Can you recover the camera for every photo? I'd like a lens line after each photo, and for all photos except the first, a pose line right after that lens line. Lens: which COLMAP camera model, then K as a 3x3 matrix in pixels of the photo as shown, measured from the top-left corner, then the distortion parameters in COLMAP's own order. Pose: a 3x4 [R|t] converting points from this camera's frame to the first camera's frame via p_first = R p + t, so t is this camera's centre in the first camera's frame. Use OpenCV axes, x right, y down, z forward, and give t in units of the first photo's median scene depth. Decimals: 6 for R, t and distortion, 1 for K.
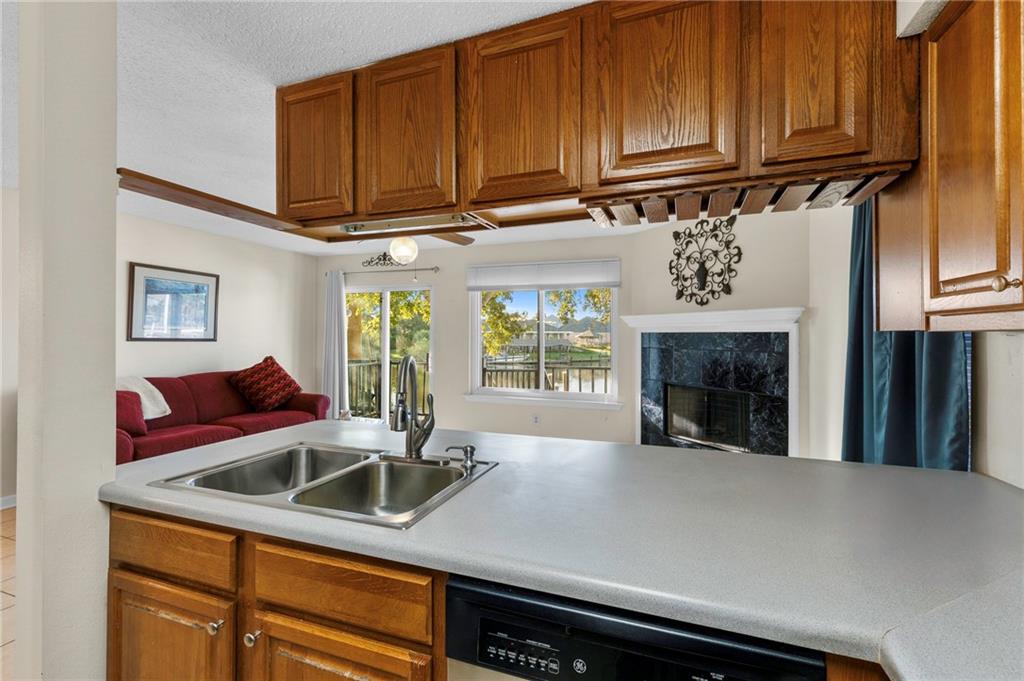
lens RADIAL K [[448.1, 0, 507.7], [0, 448.1, 333.3], [0, 0, 1]] dist [-0.001016, 0.000132]
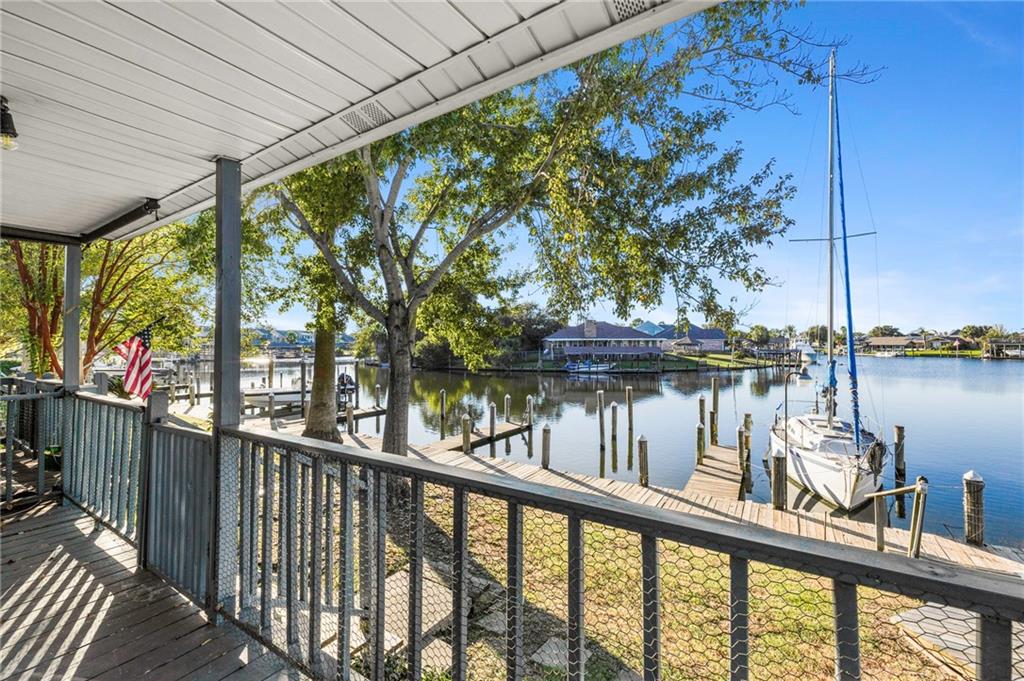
lens RADIAL K [[429.8, 0, 510.2], [0, 429.8, 346.7], [0, 0, 1]] dist [-0.002133, 0.000235]
pose [[0.973095, -0.003911, -0.230371, 0.638243], [0.006744, 0.999911, 0.011508, 0.022830], [0.230306, -0.012752, 0.973035, 1.303100]]
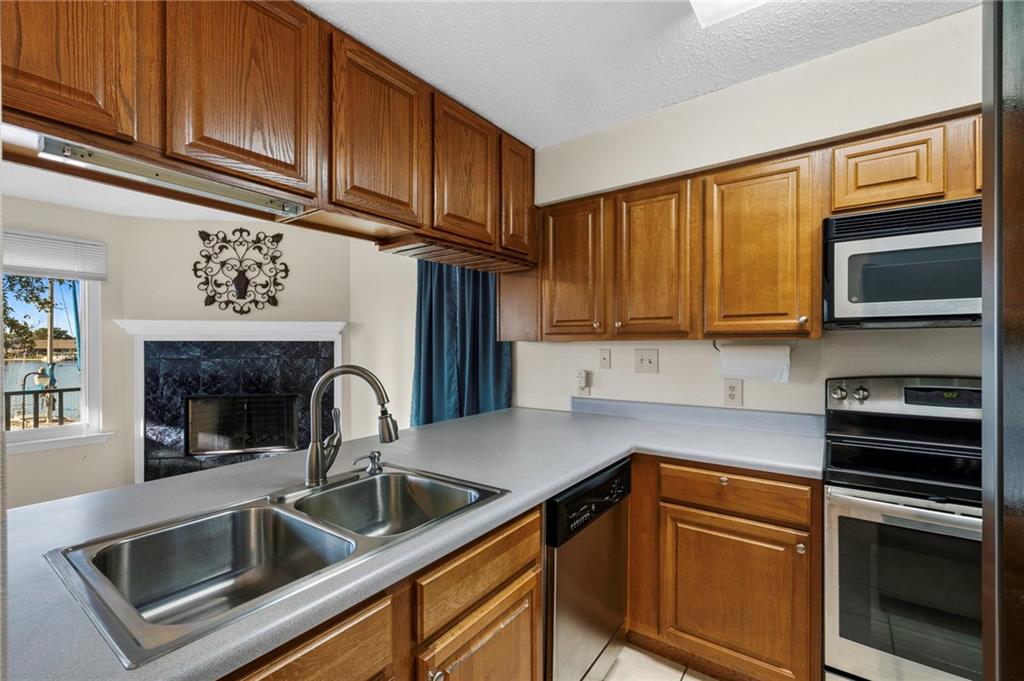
lens RADIAL K [[440.7, 0, 509.7], [0, 440.7, 346.6], [0, 0, 1]] dist [-0.000816, 0.000105]
pose [[0.270495, -0.006814, 0.962697, -0.357195], [-0.002414, 0.999967, 0.007756, 0.001167], [-0.962718, -0.004422, 0.270470, 0.160594]]
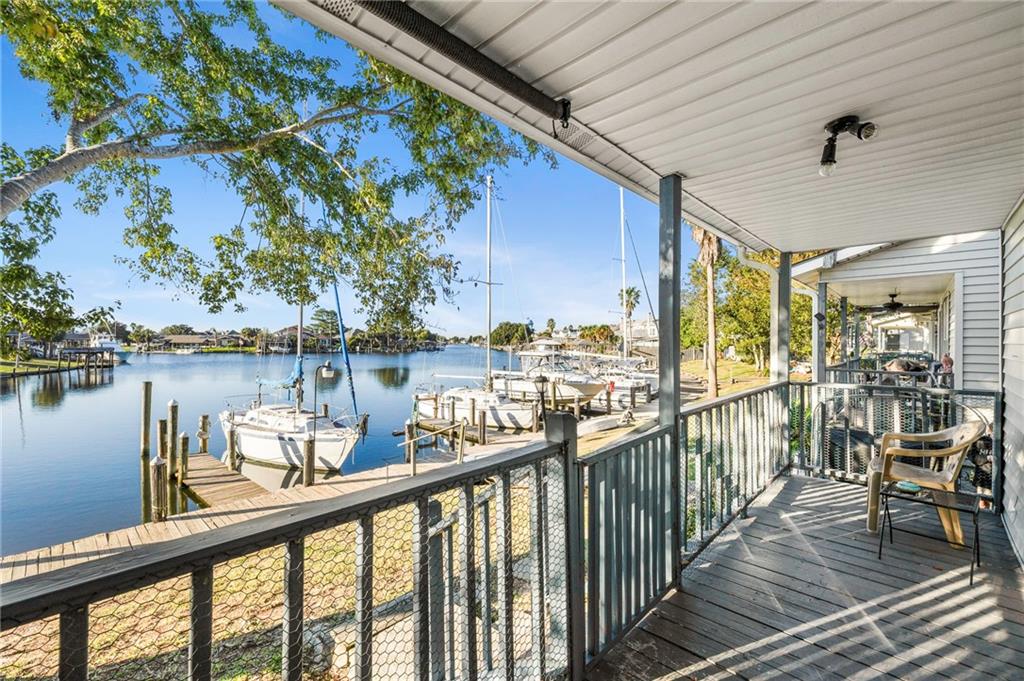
lens RADIAL K [[429.8, 0, 510.2], [0, 429.8, 346.7], [0, 0, 1]] dist [-0.002133, 0.000235]
pose [[0.396893, -0.011197, 0.917797, -0.536071], [-0.008054, 0.999845, 0.015680, 0.023398], [-0.917830, -0.013615, 0.396741, 1.732155]]
